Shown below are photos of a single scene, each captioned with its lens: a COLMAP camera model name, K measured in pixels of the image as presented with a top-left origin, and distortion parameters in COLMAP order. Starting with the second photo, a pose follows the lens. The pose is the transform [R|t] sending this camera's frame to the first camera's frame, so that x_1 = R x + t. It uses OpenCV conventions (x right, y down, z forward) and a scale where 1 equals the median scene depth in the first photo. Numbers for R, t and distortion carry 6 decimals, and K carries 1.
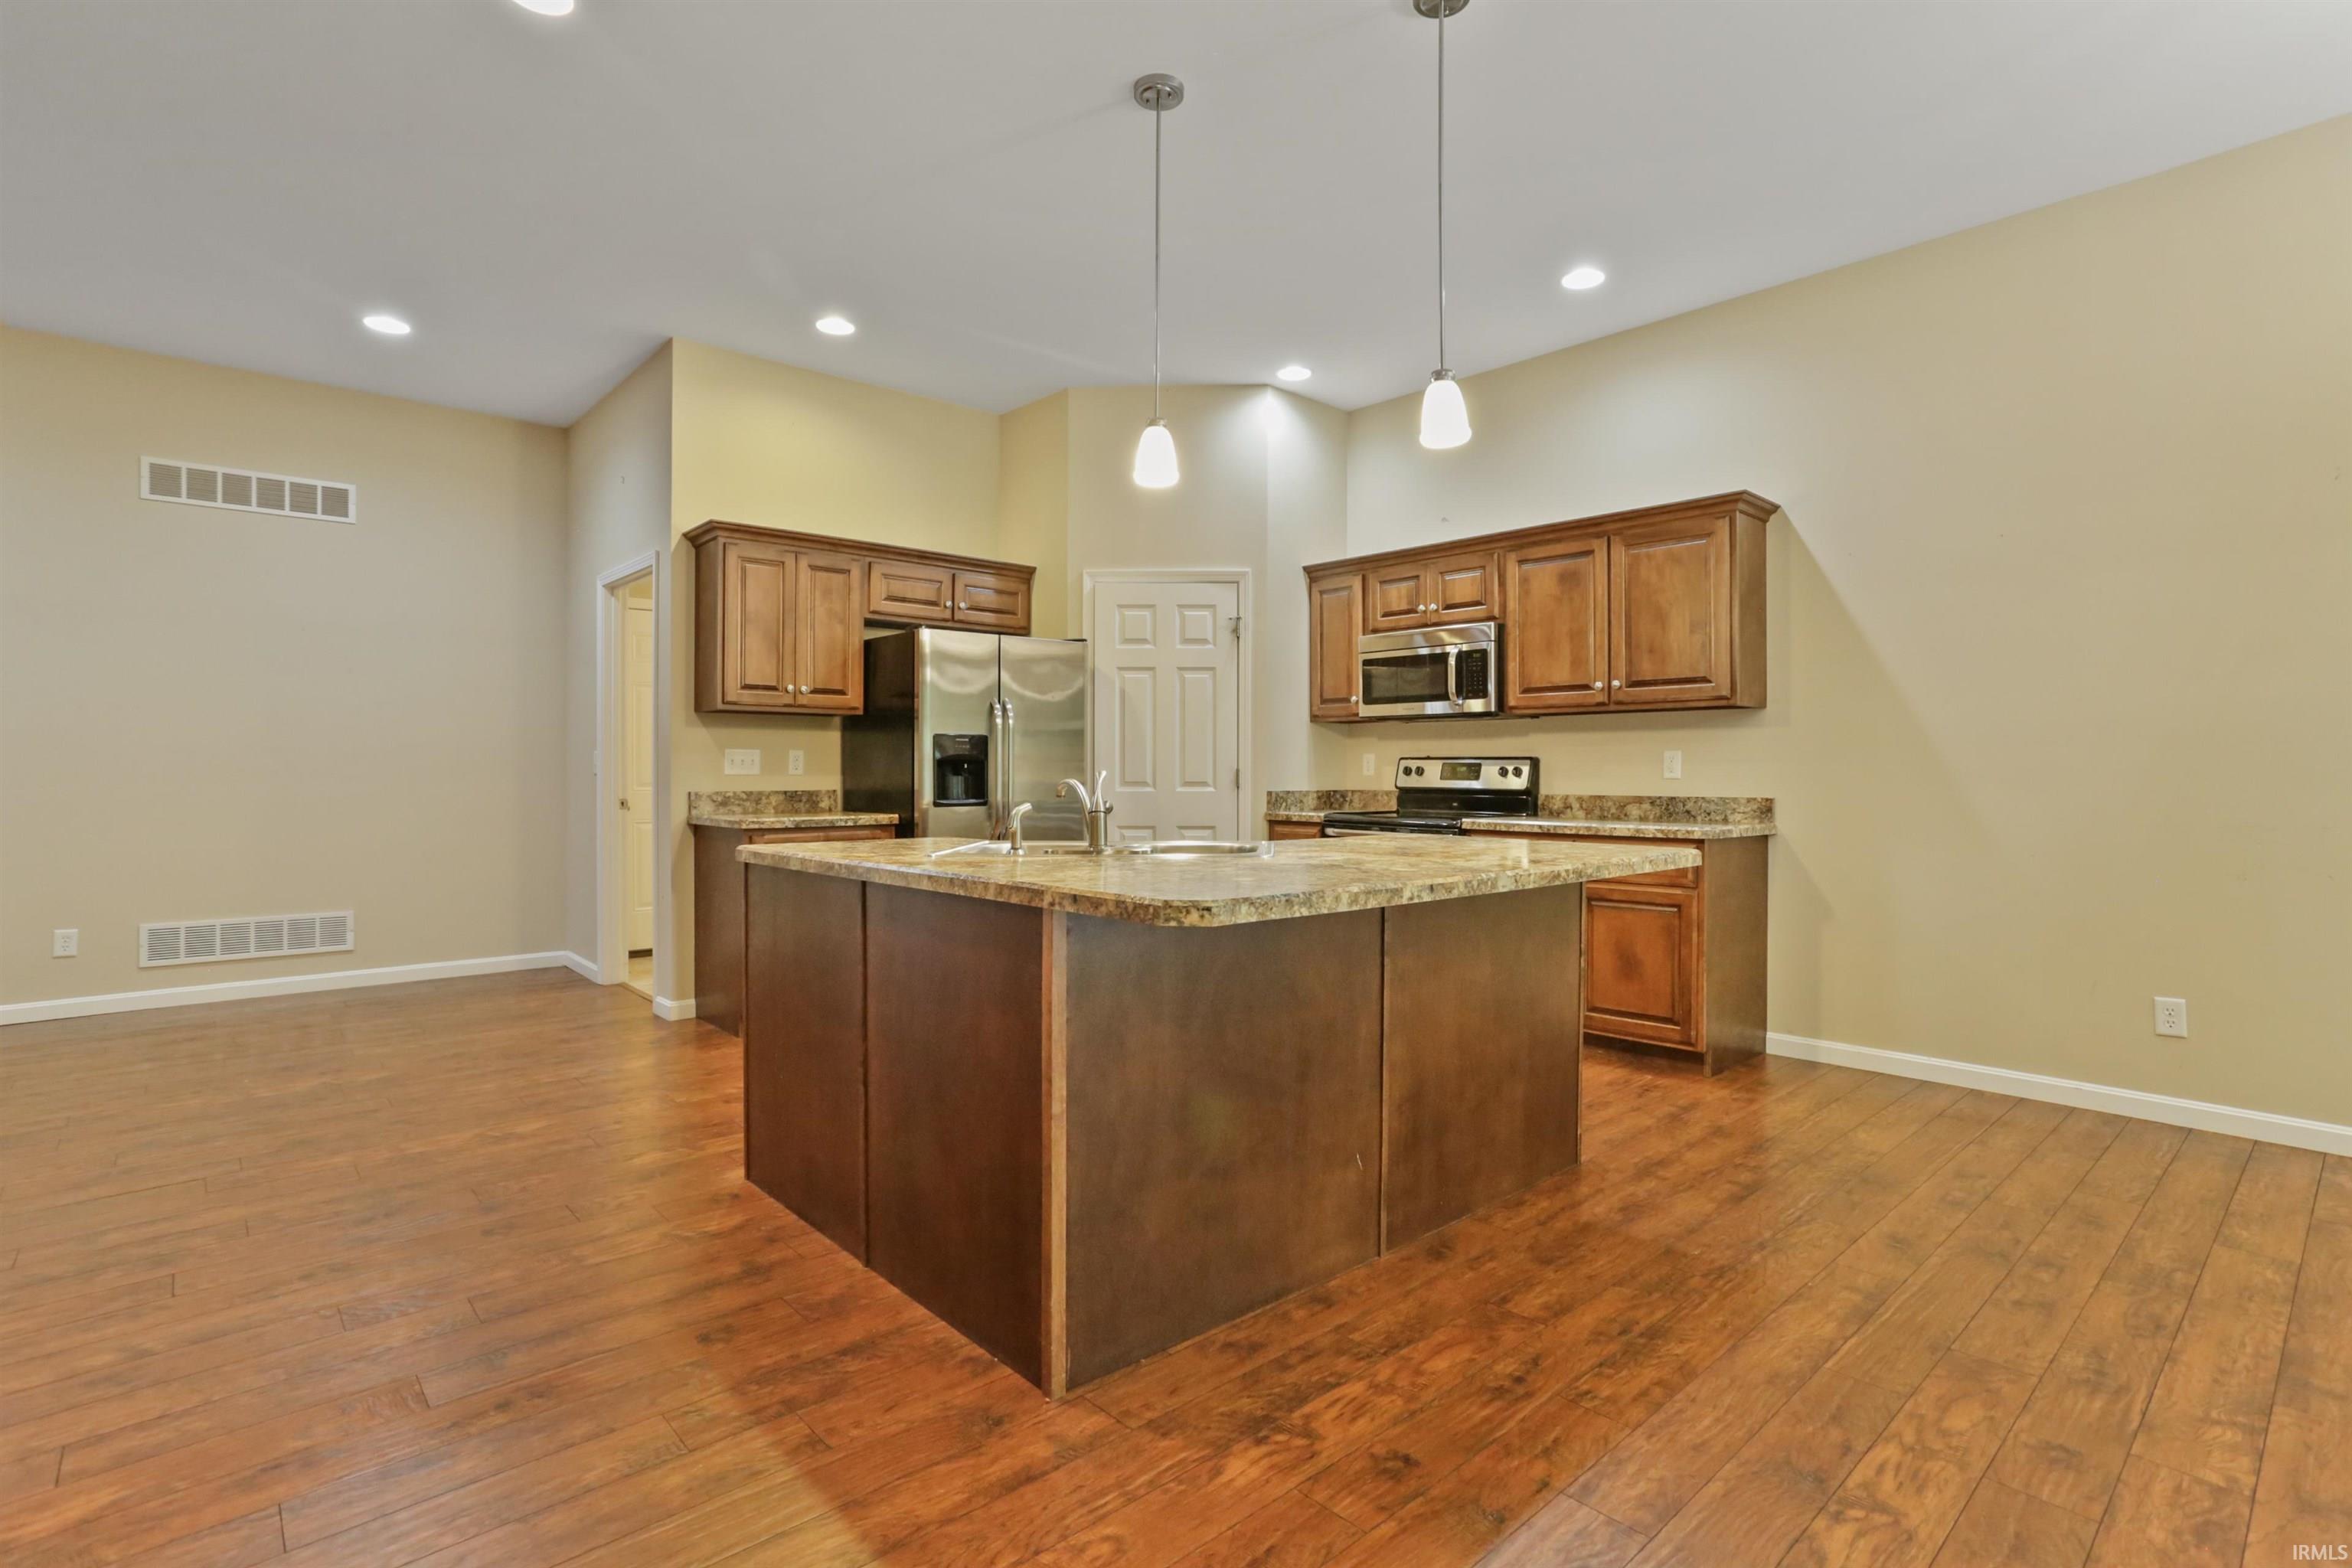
lens RADIAL K [[1128.3, 0, 1180.3], [0, 1128.3, 773.3], [0, 0, 1]] dist [-0.054879, 0.032936]
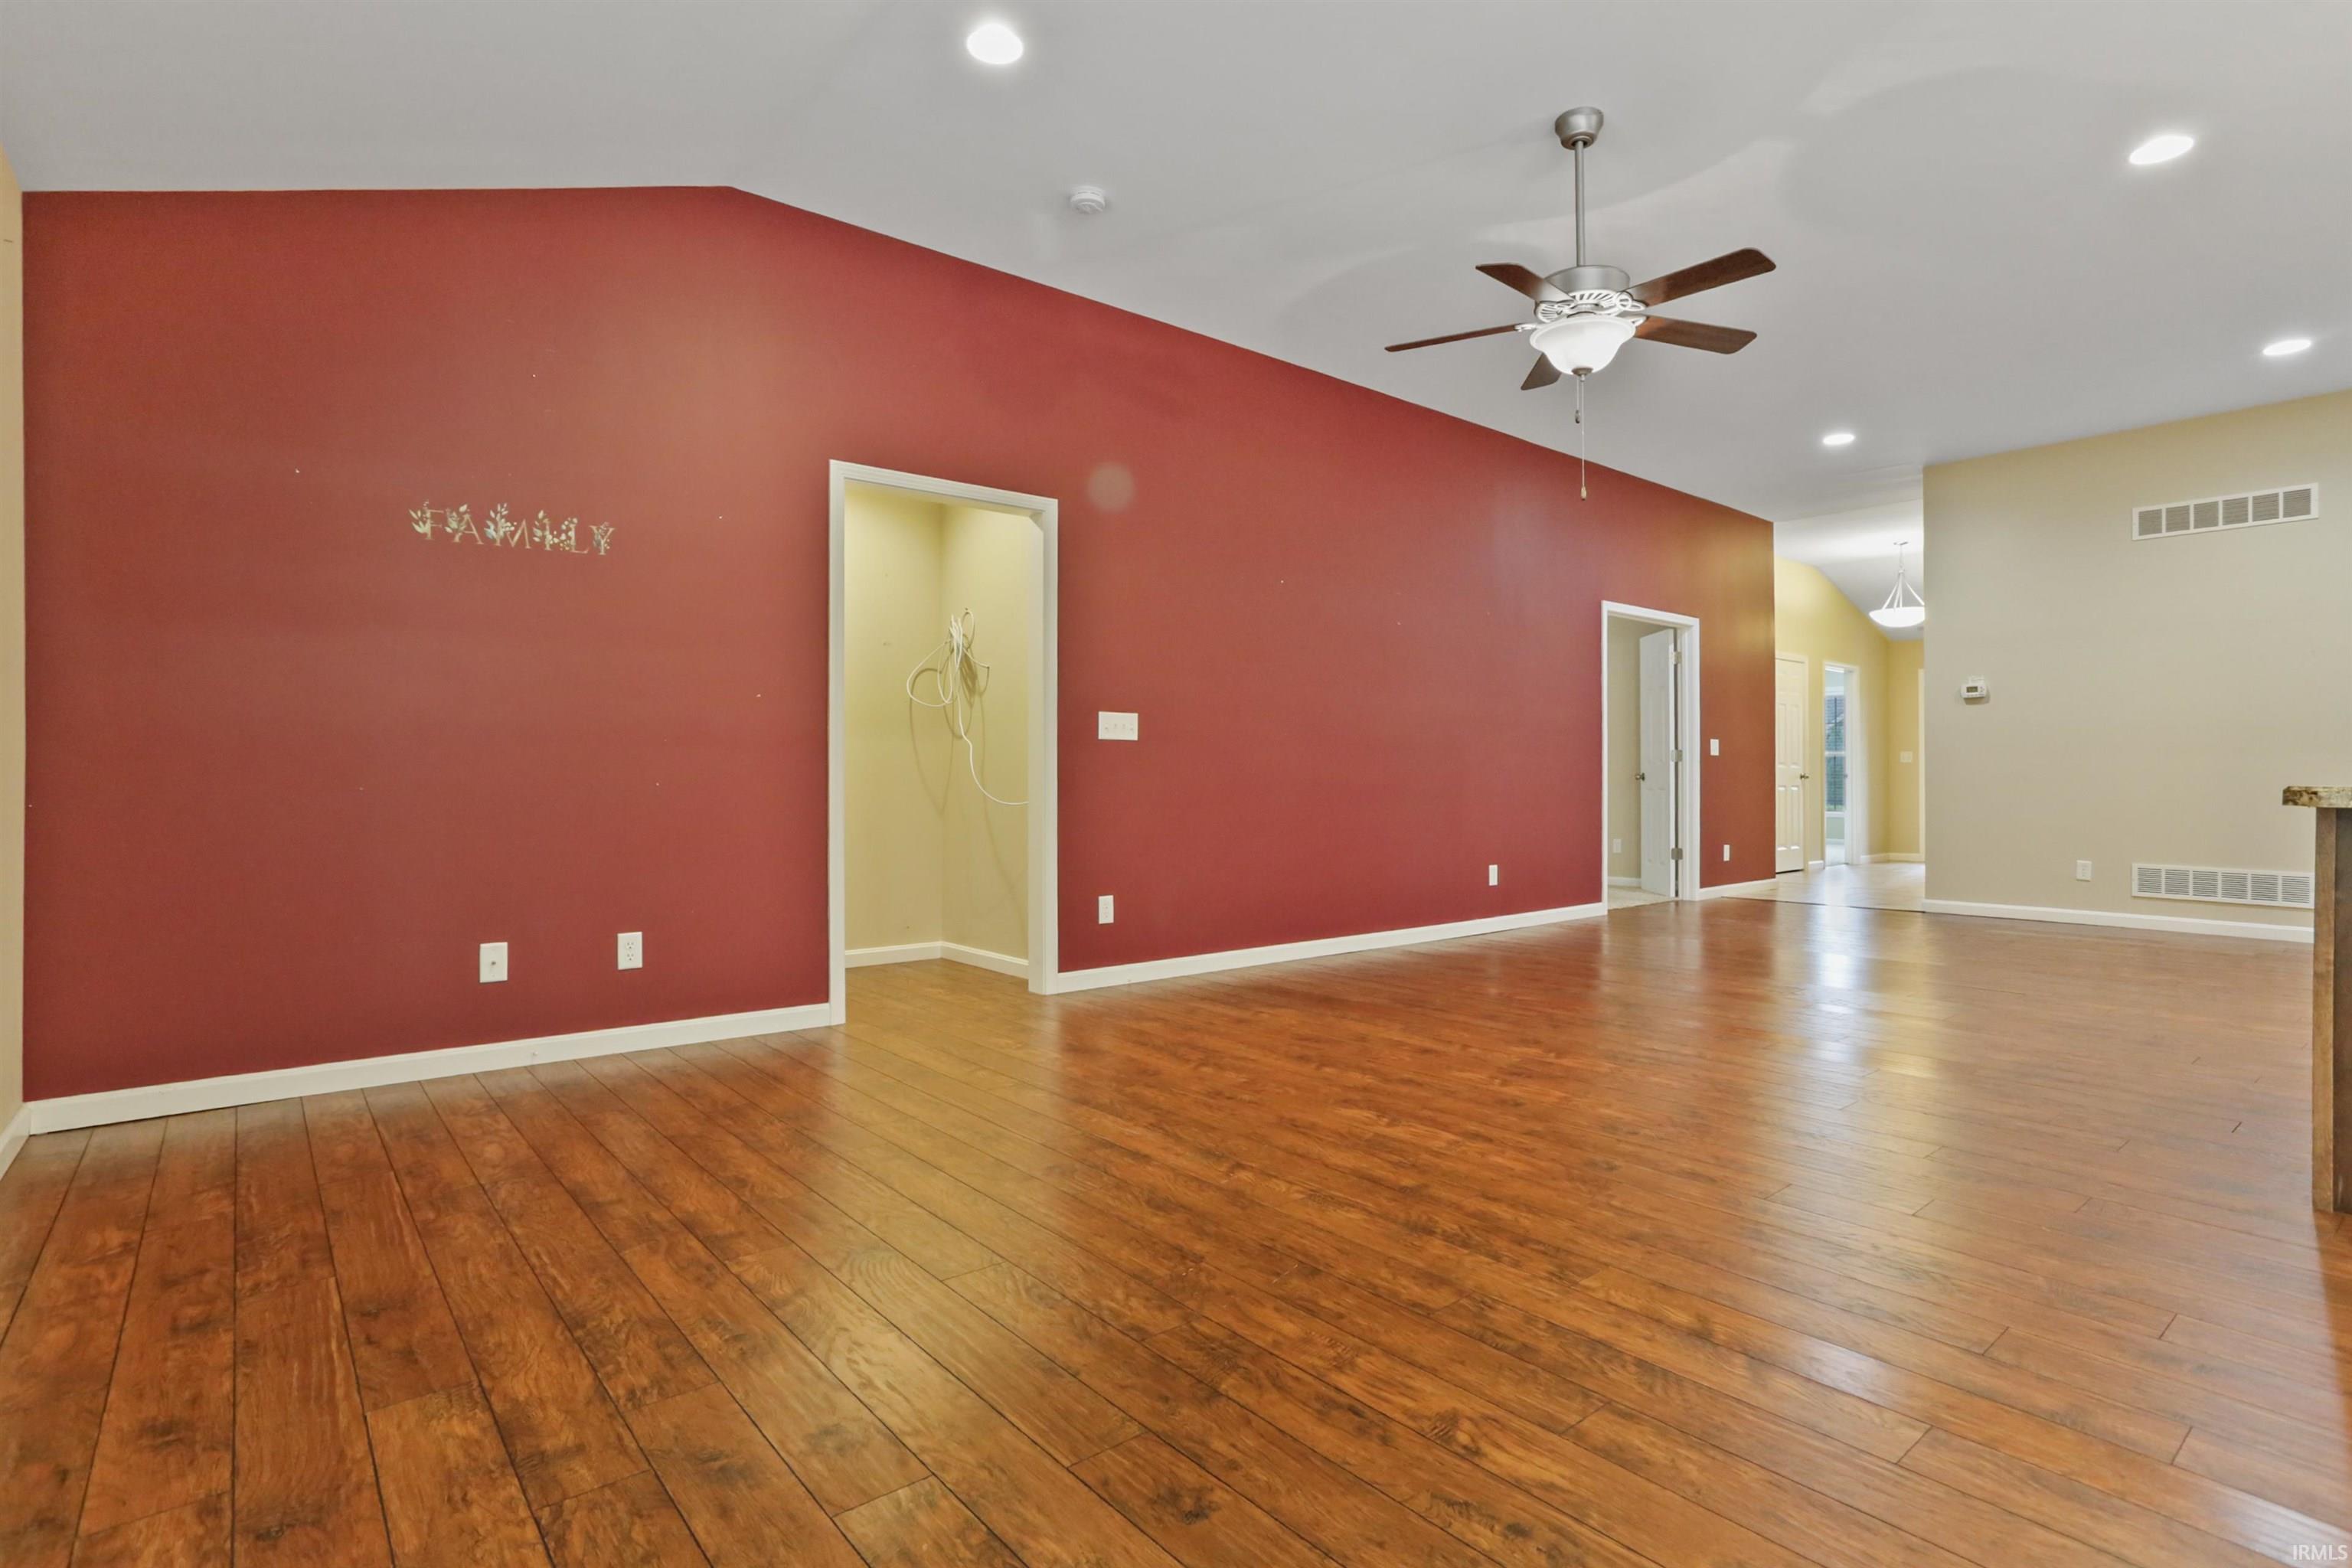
lens RADIAL K [[1151.0, 0, 1191.9], [0, 1151.0, 772.5], [0, 0, 1]] dist [-0.057885, 0.035418]
pose [[-0.032978, -0.001289, -0.999455, 0.451214], [-0.005660, 0.999983, -0.001103, 0.036875], [0.999440, 0.005620, -0.032985, -0.081574]]
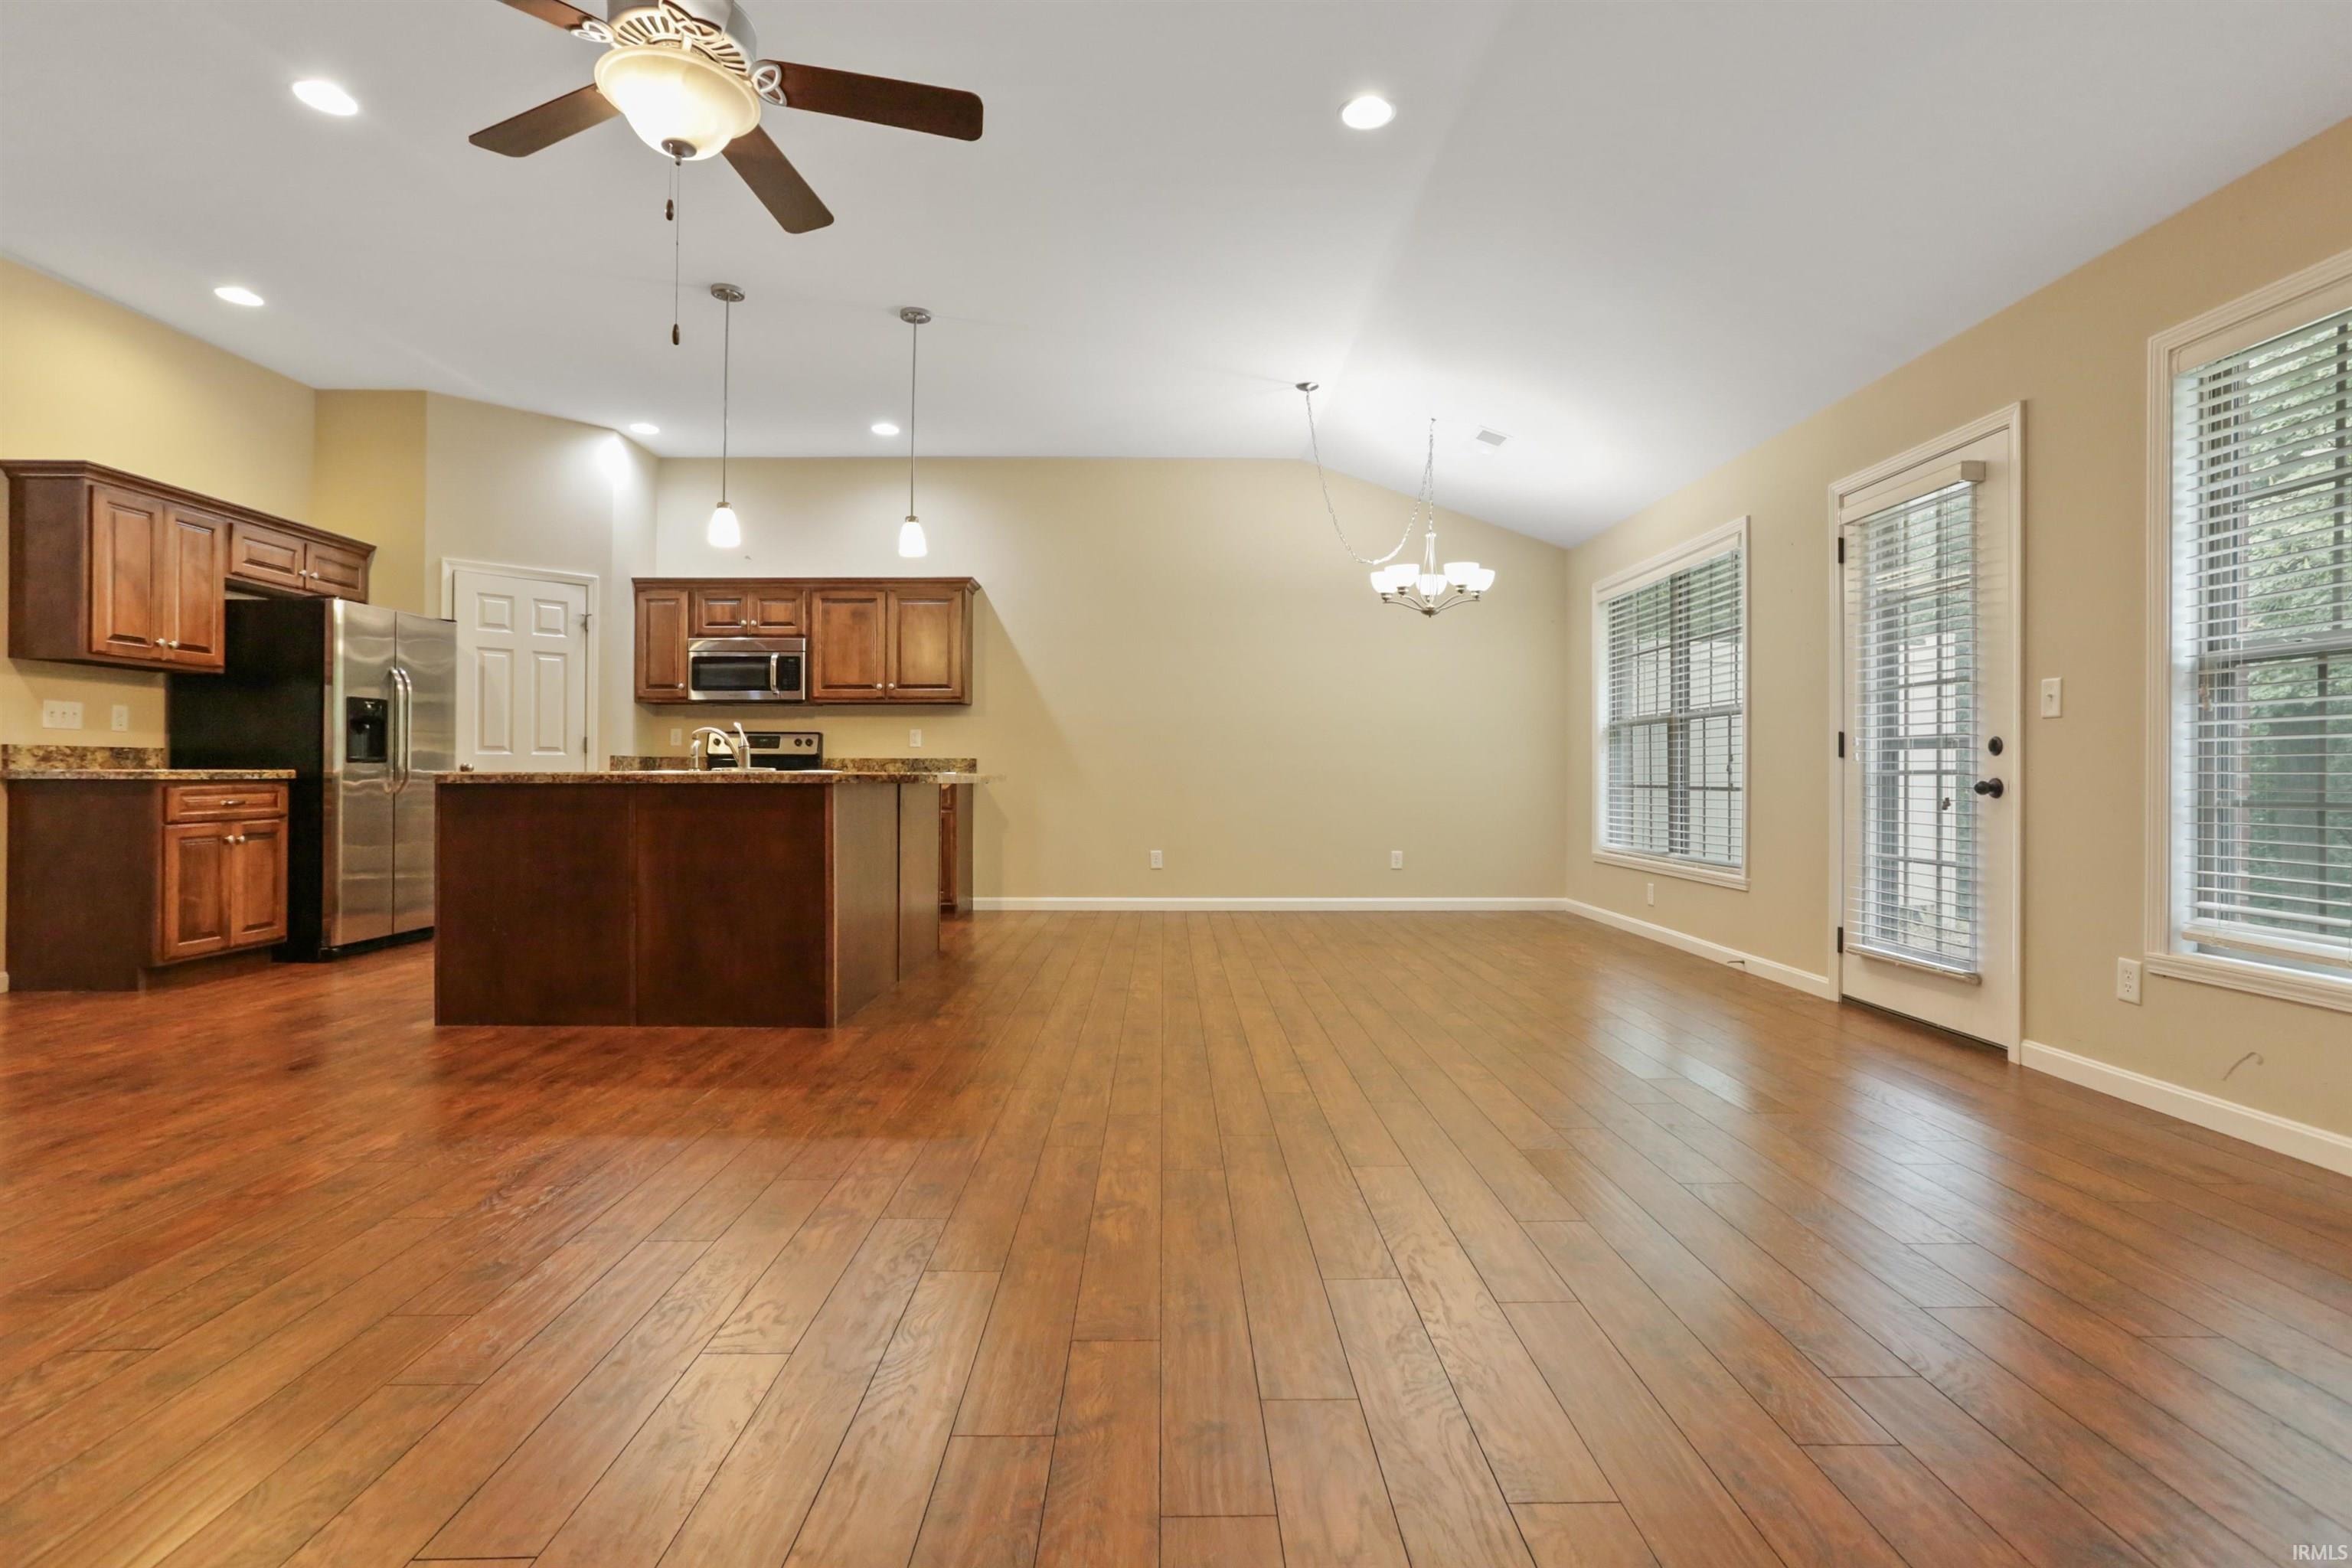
lens RADIAL K [[1128.3, 0, 1180.3], [0, 1128.3, 773.3], [0, 0, 1]] dist [-0.054879, 0.032936]
pose [[0.663778, 0.000857, 0.747929, -0.475104], [-0.000859, 1.000000, -0.000384, 0.039528], [-0.747929, -0.000387, 0.663779, -0.322967]]
